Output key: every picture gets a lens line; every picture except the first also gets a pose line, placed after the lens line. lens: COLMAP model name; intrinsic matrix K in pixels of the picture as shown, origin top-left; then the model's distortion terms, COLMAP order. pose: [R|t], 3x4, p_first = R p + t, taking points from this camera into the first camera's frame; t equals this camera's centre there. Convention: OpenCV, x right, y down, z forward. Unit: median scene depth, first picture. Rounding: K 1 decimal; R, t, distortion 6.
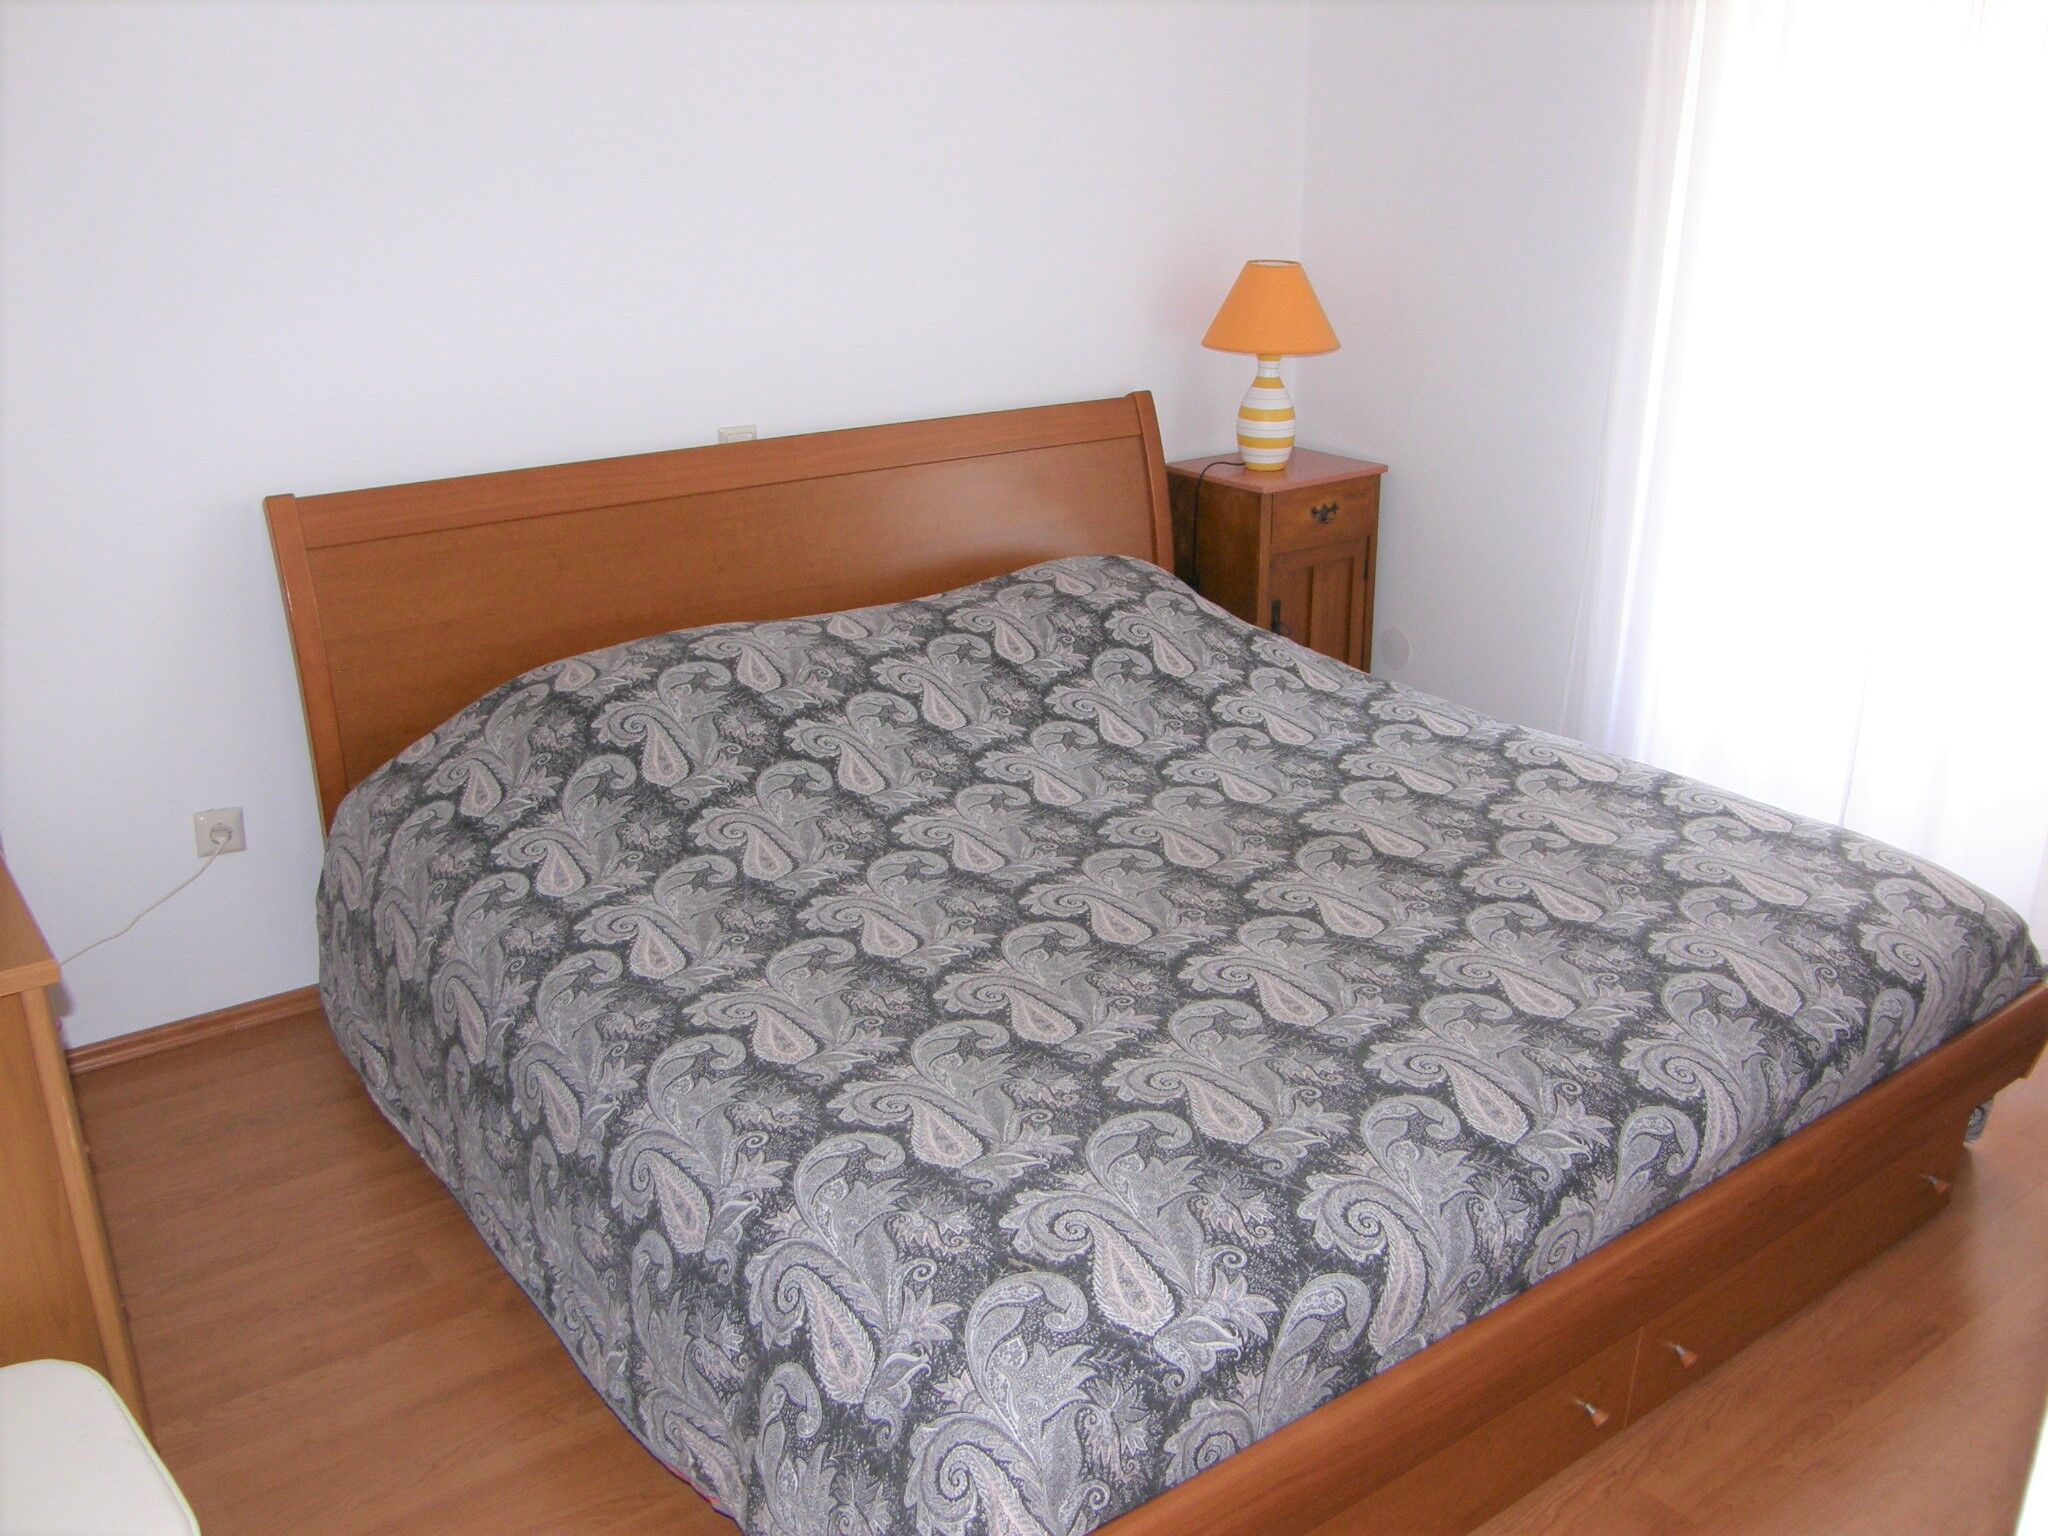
lens RADIAL K [[1774.5, 0, 1050.9], [0, 1774.5, 777.4], [0, 0, 1]] dist [-0.163753, 0.161952]
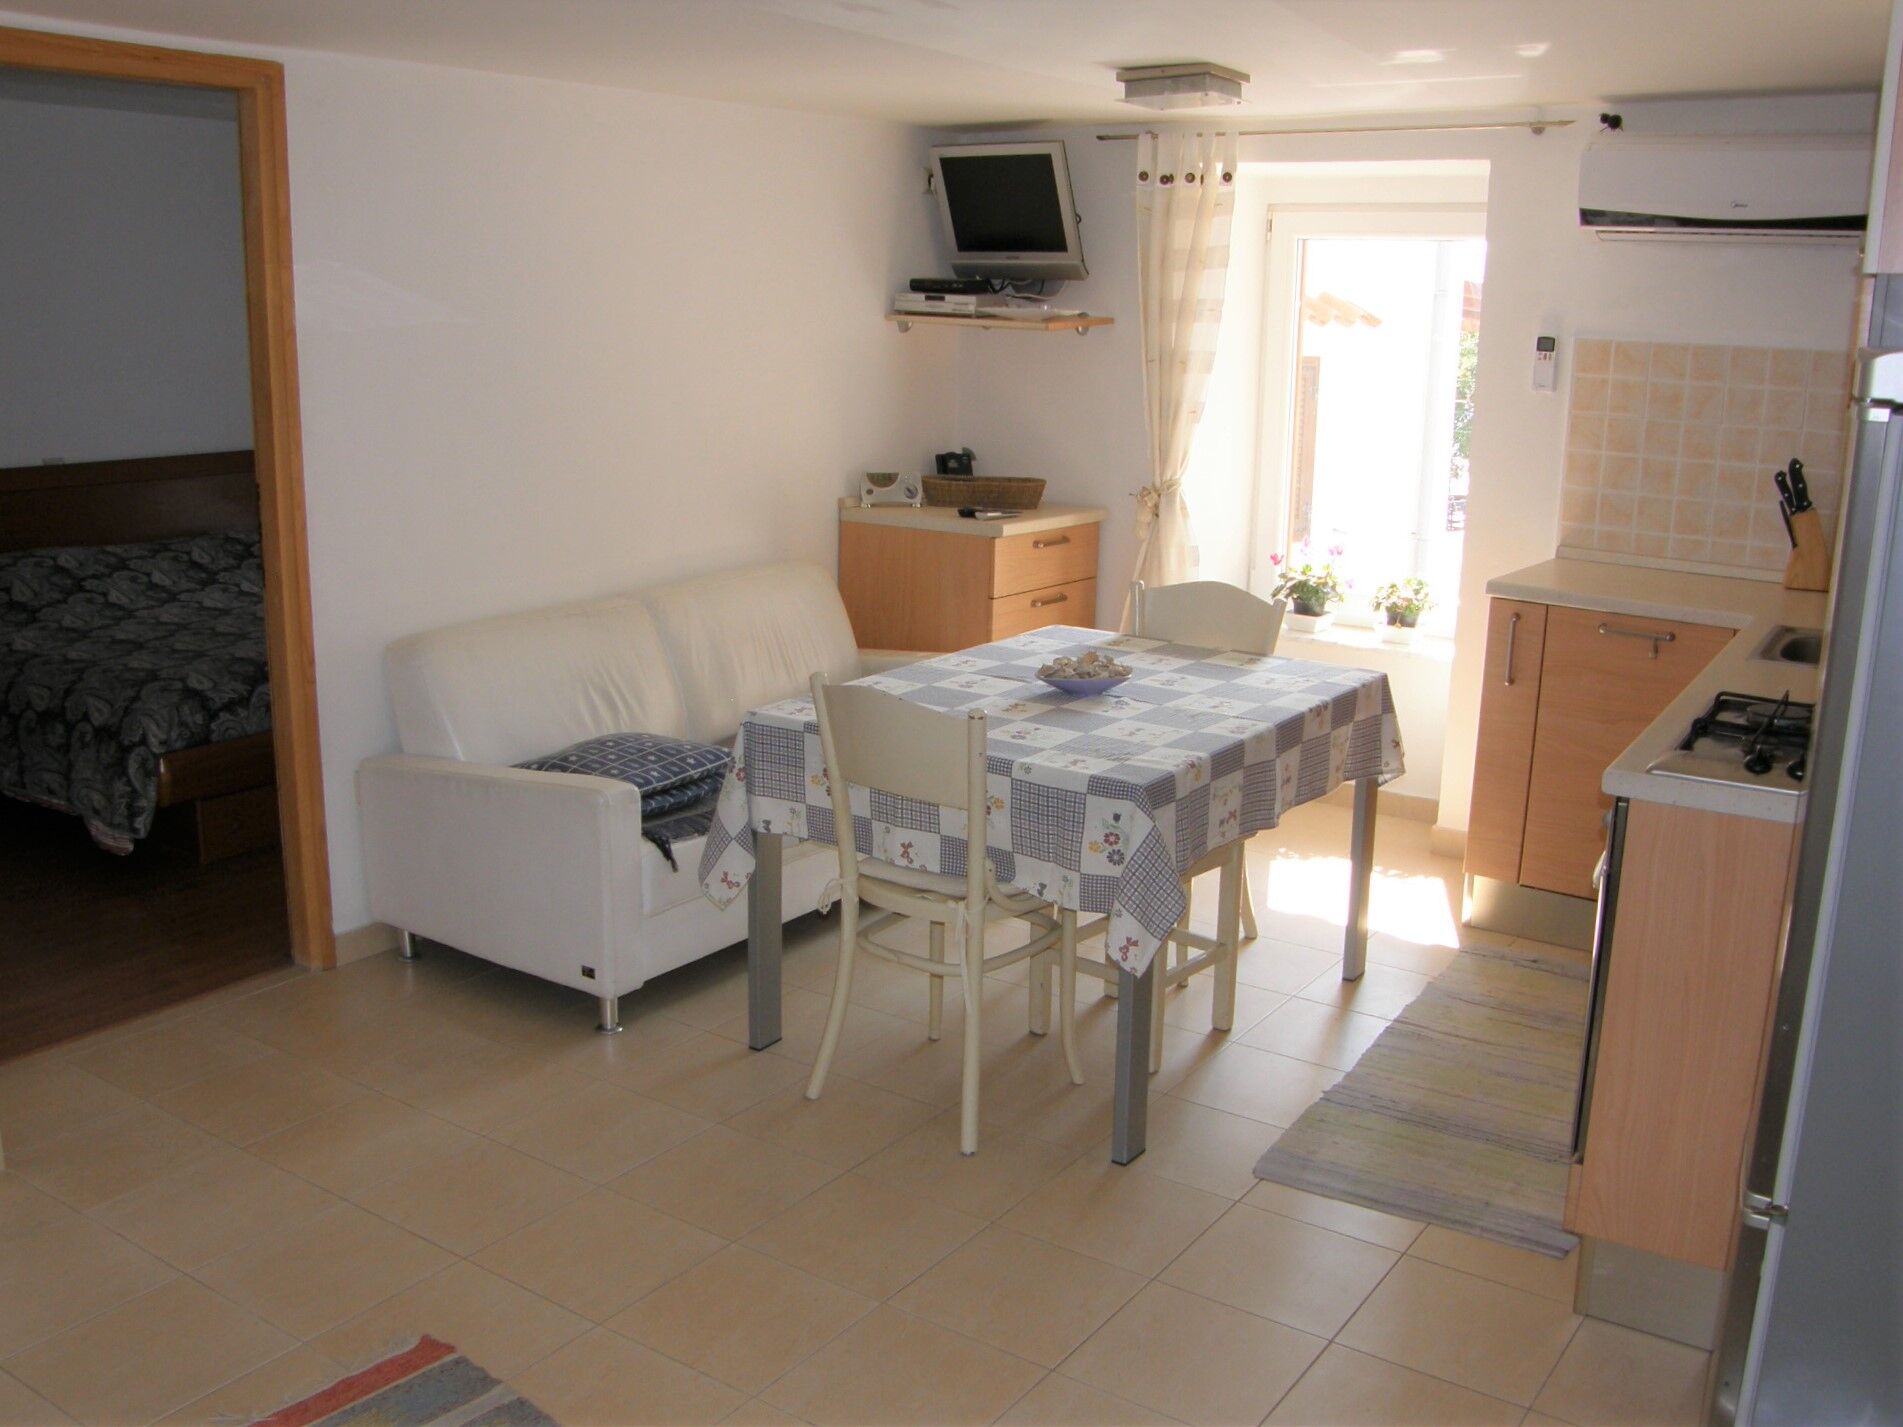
lens RADIAL K [[1814.0, 0, 951.5], [0, 1814.0, 713.5], [0, 0, 1]] dist [-0.153907, 0.139449]
pose [[0.954361, -0.050064, 0.294430, 0.246184], [0.087427, 0.989495, -0.115133, 0.525394], [-0.285573, 0.135620, 0.948712, -1.461062]]
